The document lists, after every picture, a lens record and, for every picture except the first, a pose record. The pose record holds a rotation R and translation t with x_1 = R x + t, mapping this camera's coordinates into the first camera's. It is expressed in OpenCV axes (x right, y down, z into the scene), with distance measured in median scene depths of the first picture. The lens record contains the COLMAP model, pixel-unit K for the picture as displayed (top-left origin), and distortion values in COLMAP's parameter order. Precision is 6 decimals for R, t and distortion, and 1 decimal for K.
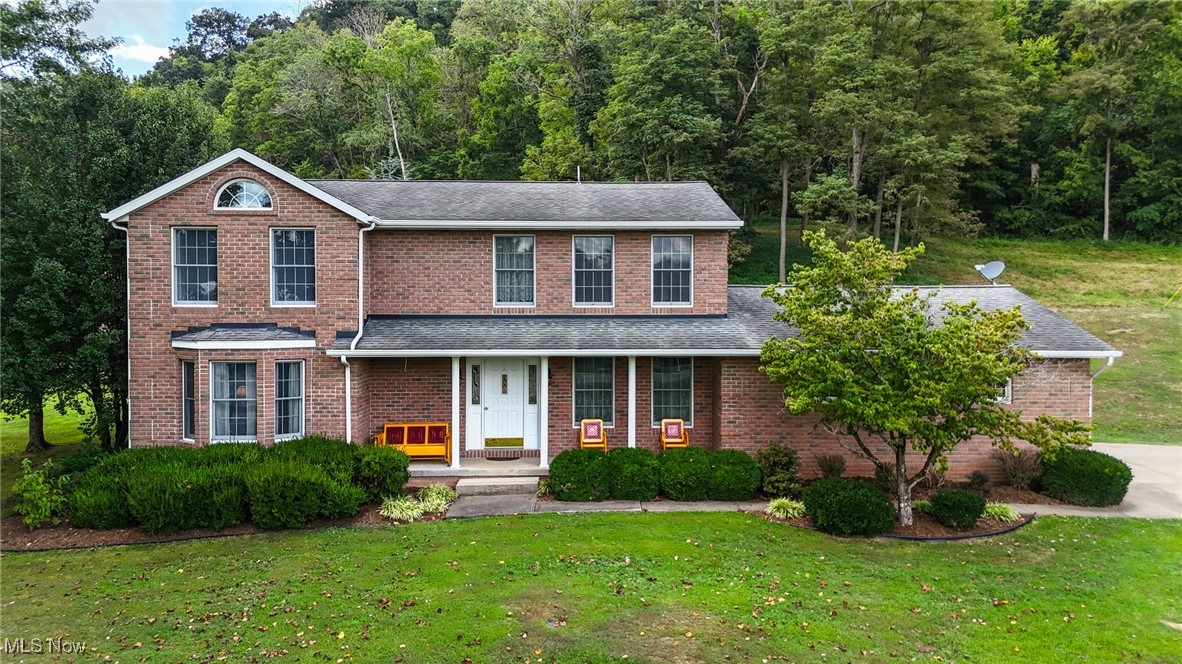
lens RADIAL K [[890.2, 0, 598.8], [0, 890.2, 330.0], [0, 0, 1]] dist [0.056309, -0.038960]
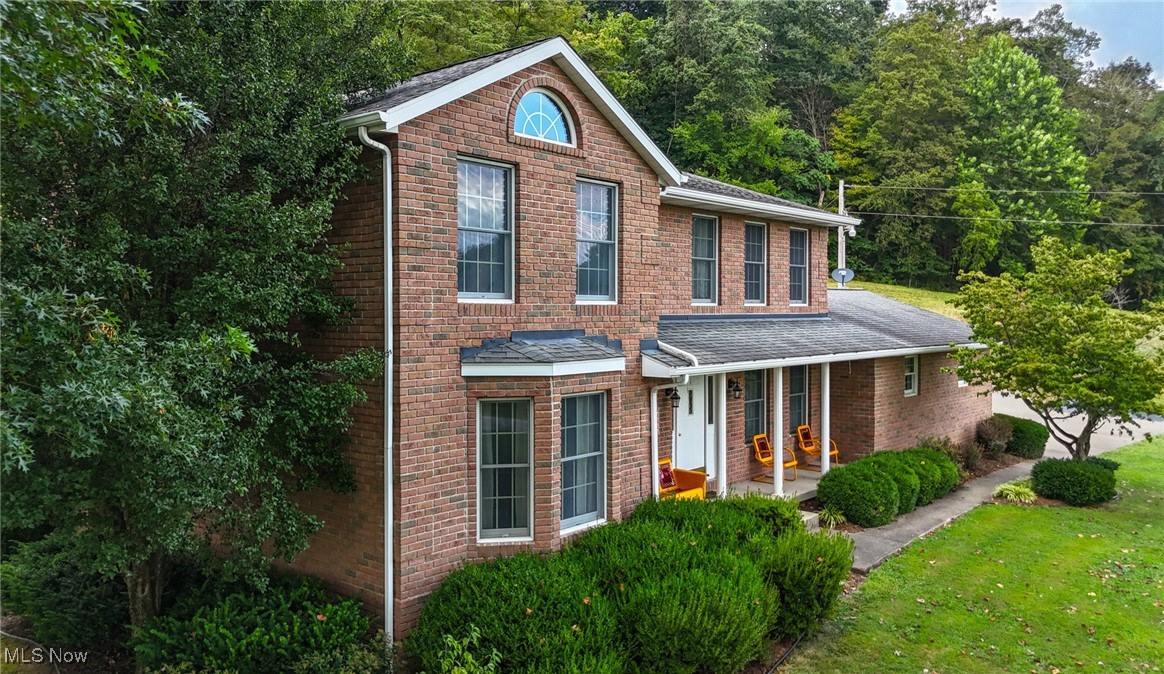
lens RADIAL K [[898.2, 0, 607.8], [0, 898.2, 338.3], [0, 0, 1]] dist [0.057143, -0.003667]
pose [[0.658861, -0.022663, 0.751923, -0.815628], [0.014207, 0.999743, 0.017684, -0.012500], [-0.752131, -0.000969, 0.659013, 0.566131]]
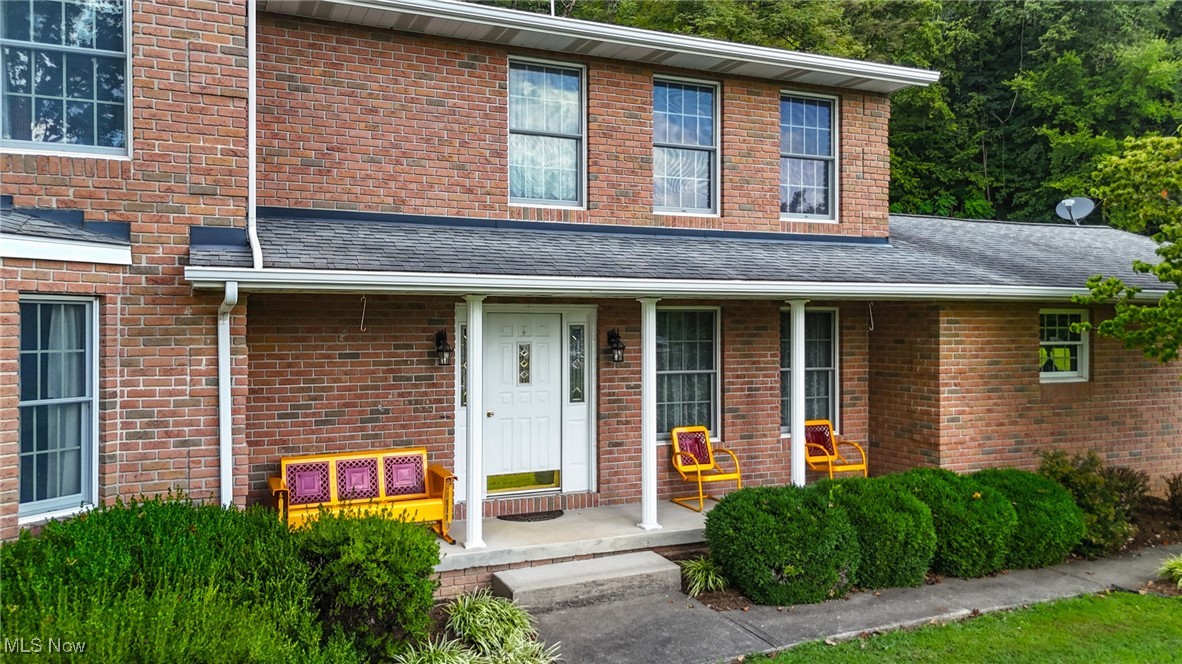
lens RADIAL K [[890.2, 0, 597.3], [0, 890.2, 330.0], [0, 0, 1]] dist [0.056309, -0.038960]
pose [[0.925053, -0.002264, 0.379830, -0.275993], [0.008373, 0.999861, -0.014431, 0.053477], [-0.379745, 0.016530, 0.924944, 0.566257]]
